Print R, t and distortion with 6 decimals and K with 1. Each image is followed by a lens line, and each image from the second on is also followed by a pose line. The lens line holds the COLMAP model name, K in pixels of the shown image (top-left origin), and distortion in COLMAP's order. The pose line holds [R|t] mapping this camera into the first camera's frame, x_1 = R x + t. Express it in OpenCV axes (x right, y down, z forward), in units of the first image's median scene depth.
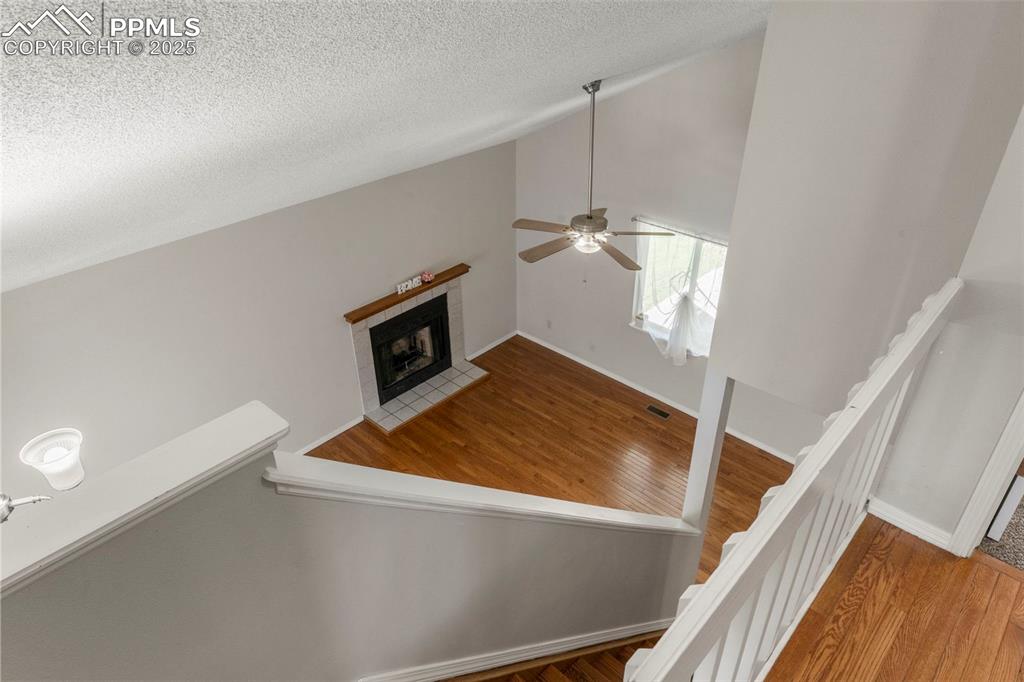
lens RADIAL K [[699.9, 0, 516.8], [0, 699.9, 321.2], [0, 0, 1]] dist [0.002532, -0.000477]
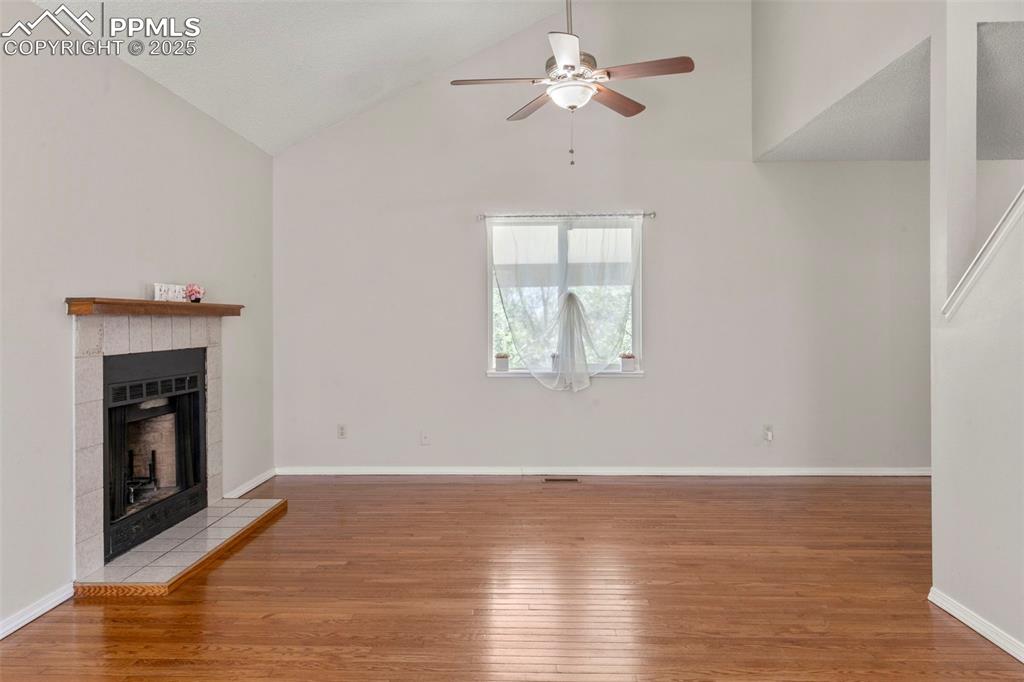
lens RADIAL K [[699.9, 0, 516.8], [0, 699.9, 321.2], [0, 0, 1]] dist [0.002532, -0.000477]
pose [[0.747207, 0.002843, 0.664586, -0.292903], [0.334792, 0.862227, -0.380103, 0.241968], [-0.574105, 0.506514, 0.643310, 0.496319]]
